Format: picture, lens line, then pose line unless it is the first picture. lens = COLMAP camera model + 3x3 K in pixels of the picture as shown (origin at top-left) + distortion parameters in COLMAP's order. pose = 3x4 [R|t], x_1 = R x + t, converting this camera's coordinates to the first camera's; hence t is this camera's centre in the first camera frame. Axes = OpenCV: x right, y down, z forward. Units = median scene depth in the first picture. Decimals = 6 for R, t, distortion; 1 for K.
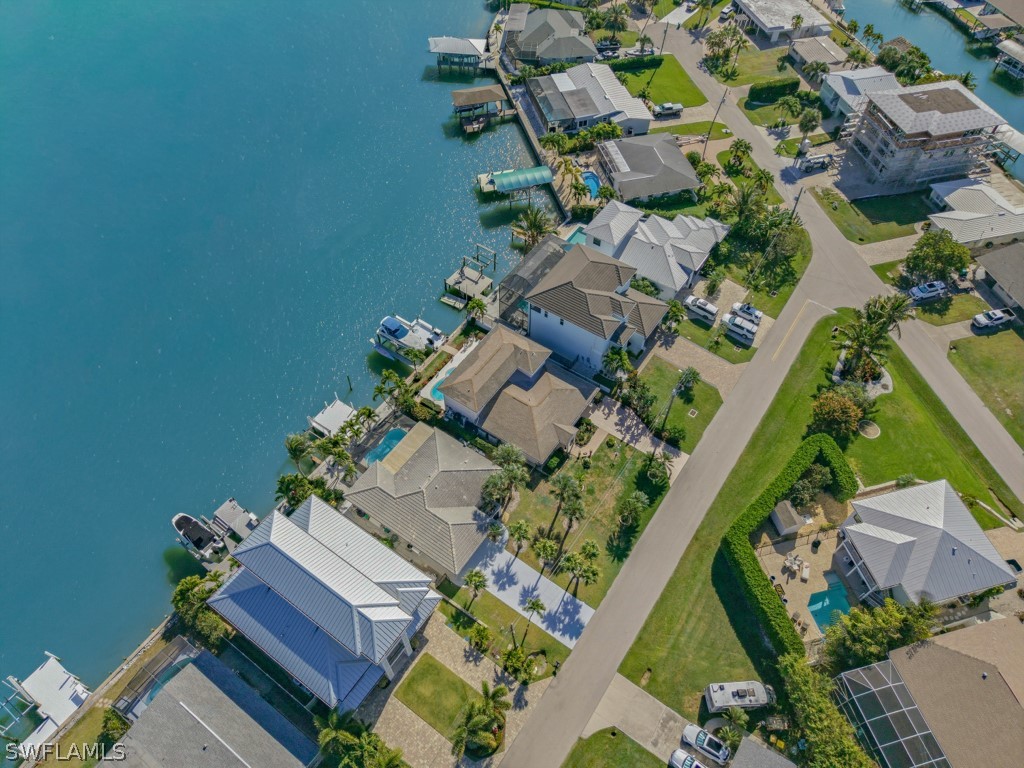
lens RADIAL K [[680.3, 0, 512.0], [0, 680.3, 384.0], [0, 0, 1]] dist [0.046565, -0.050847]
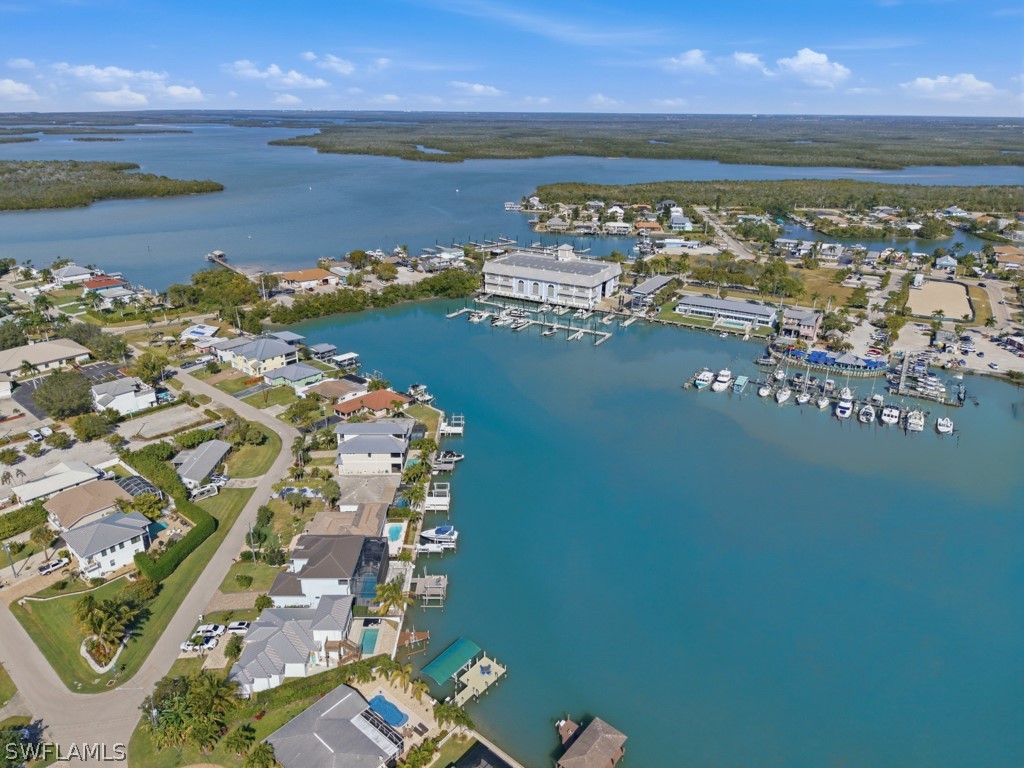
lens RADIAL K [[666.7, 0, 503.9], [0, 666.7, 383.6], [0, 0, 1]] dist [0.104434, -0.100689]
pose [[-0.815325, 0.201751, -0.542717, 0.454133], [-0.469990, 0.316835, 0.823848, -1.427738], [0.338164, 0.926775, -0.163502, 0.916510]]
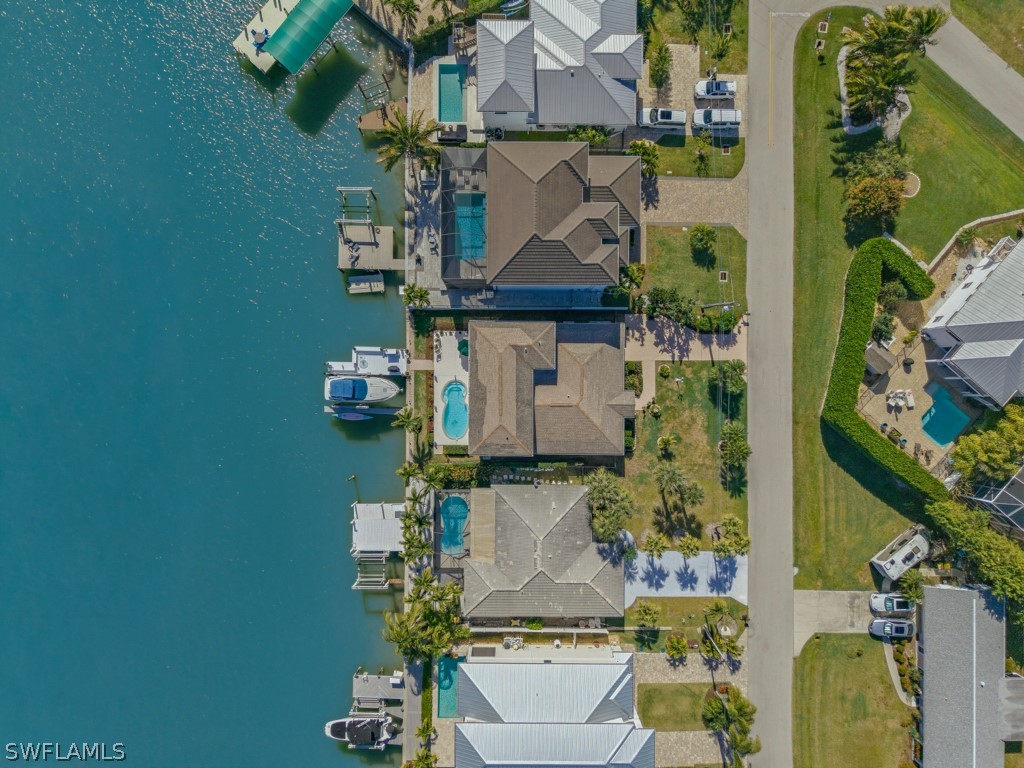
lens RADIAL K [[680.3, 0, 512.0], [0, 680.3, 384.0], [0, 0, 1]] dist [0.046565, -0.050847]
pose [[0.824573, -0.565718, 0.006533, -0.022562], [0.445844, 0.656871, 0.608065, -0.427768], [-0.348285, -0.498481, 0.793860, 0.318034]]
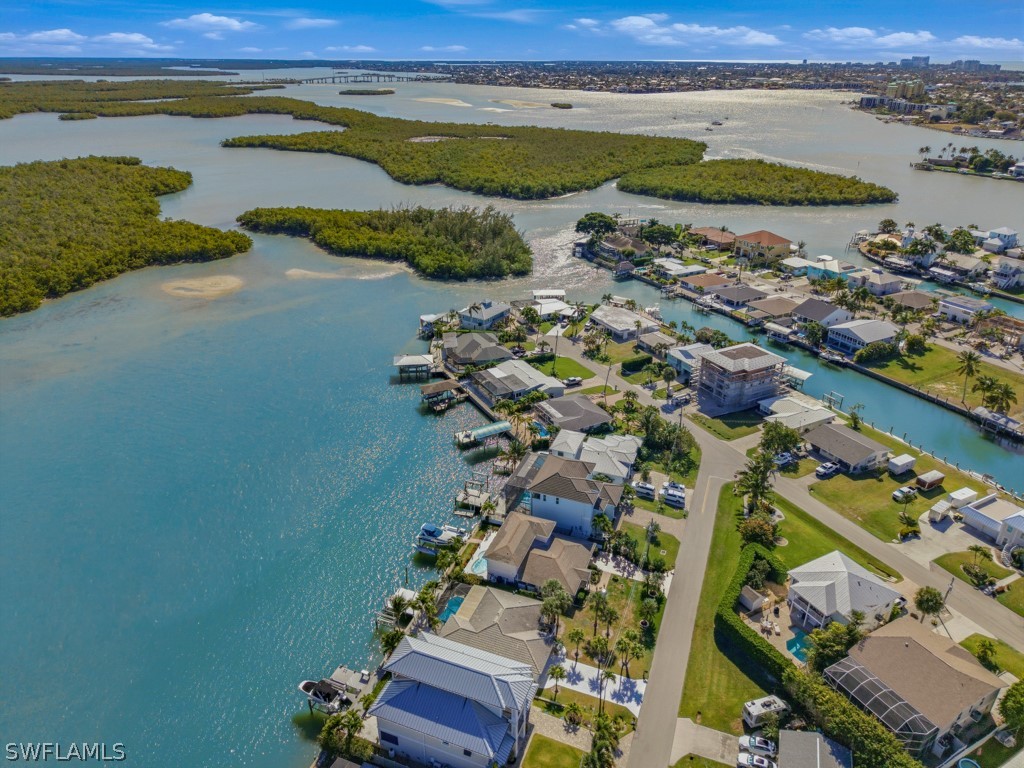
lens RADIAL K [[680.3, 0, 512.0], [0, 680.3, 384.0], [0, 0, 1]] dist [0.046565, -0.050847]
pose [[0.971475, -0.105493, 0.212386, -0.252093], [0.190275, 0.881277, -0.432604, 0.246905], [-0.141534, 0.460676, 0.876211, -0.281267]]
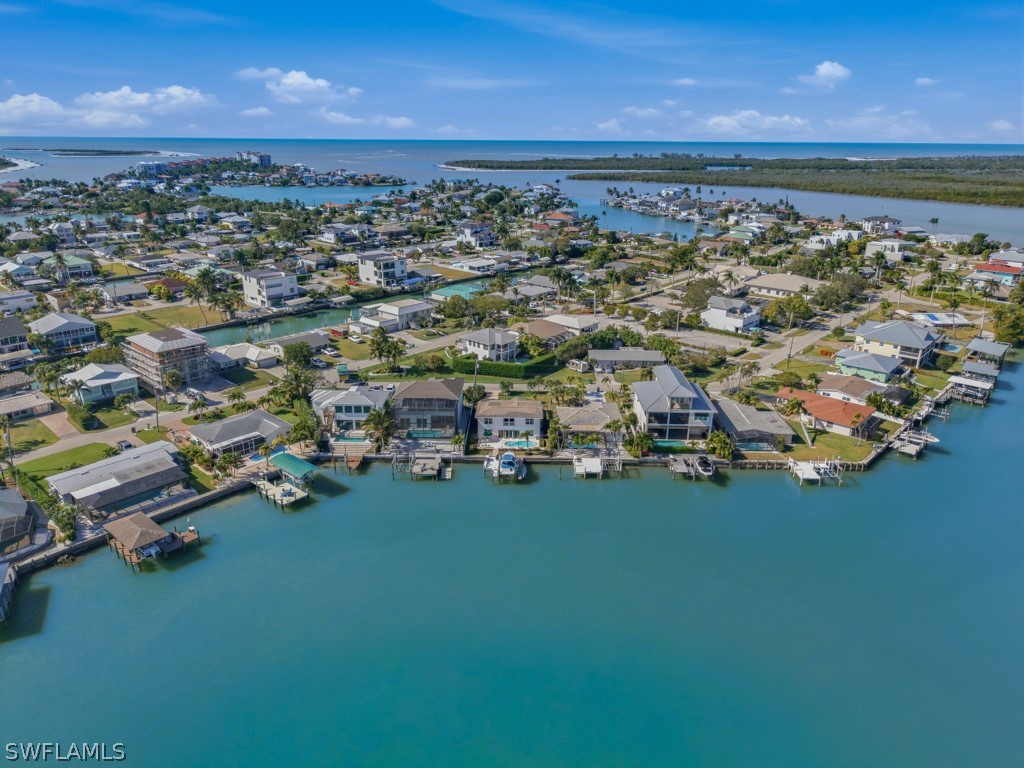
lens RADIAL K [[685.3, 0, 510.0], [0, 685.3, 384.6], [0, 0, 1]] dist [0.009577, -0.007372]
pose [[-0.549238, -0.296669, 0.781233, -1.079728], [0.656456, 0.425325, 0.623029, -0.895135], [-0.517111, 0.855036, -0.038855, 0.857458]]
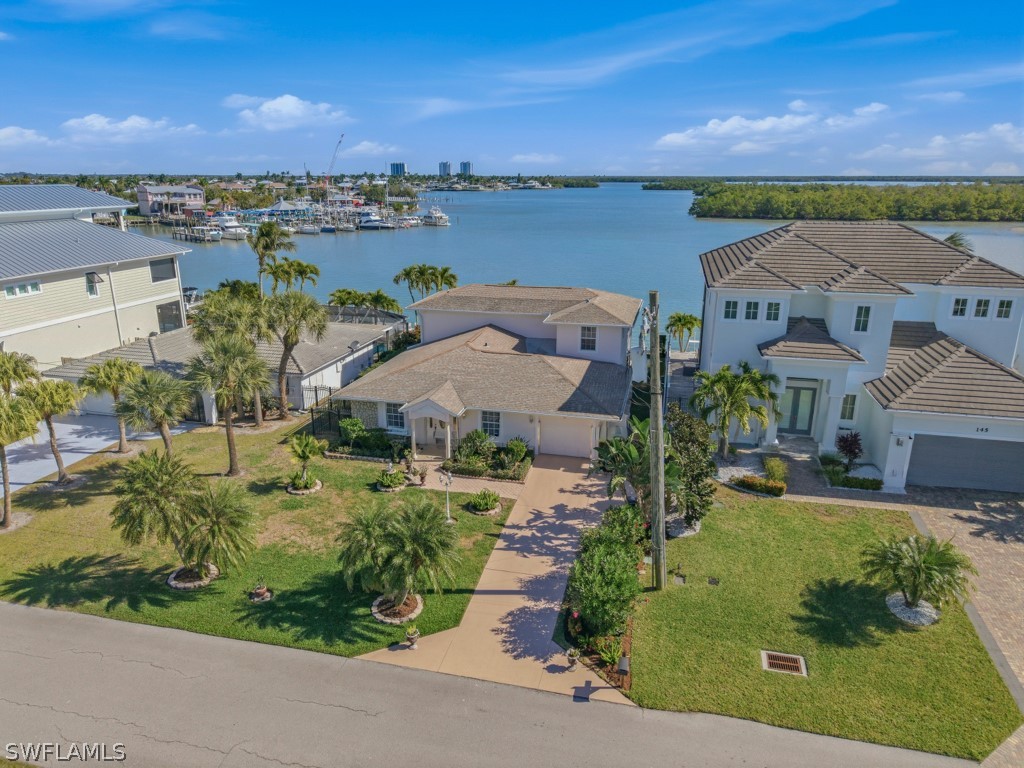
lens RADIAL K [[685.3, 0, 510.0], [0, 685.3, 384.6], [0, 0, 1]] dist [0.009577, -0.007372]
pose [[0.363779, 0.263310, -0.893495, 0.347606], [-0.738372, 0.666284, -0.104270, 0.060330], [0.567866, 0.697662, 0.436801, 0.698972]]
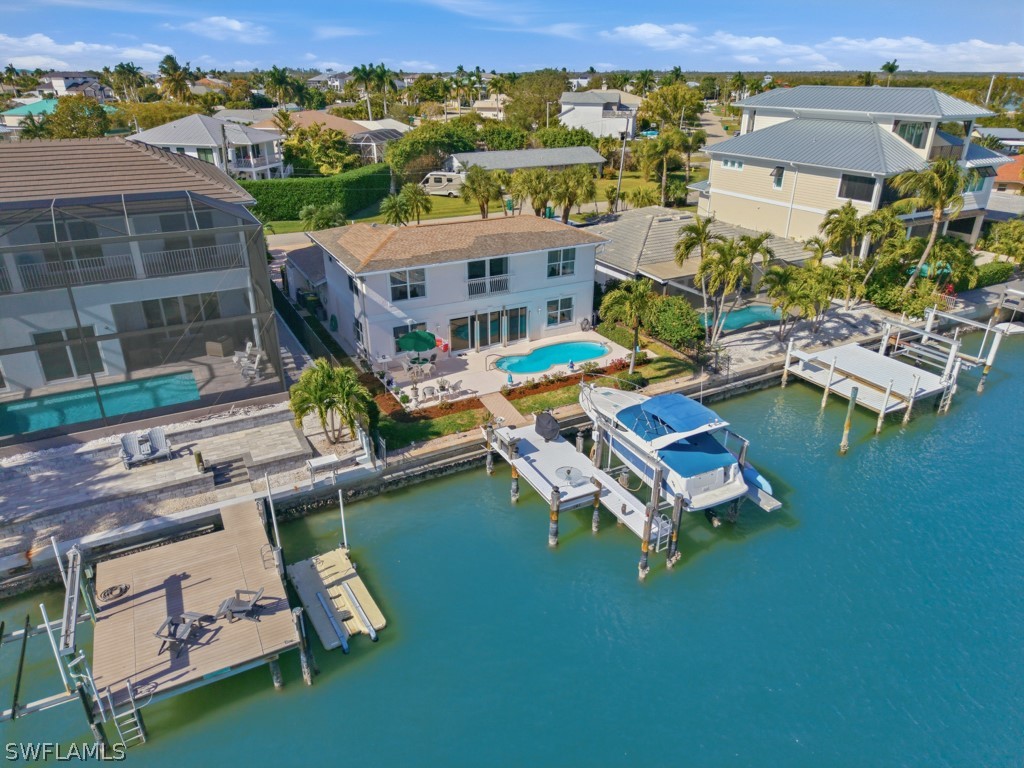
lens RADIAL K [[685.3, 0, 510.0], [0, 685.3, 384.6], [0, 0, 1]] dist [0.009577, -0.007372]
pose [[-0.888818, -0.201616, 0.411526, -0.202212], [0.356501, 0.260047, 0.897375, -0.301583], [-0.287941, 0.944313, -0.159258, 0.965989]]
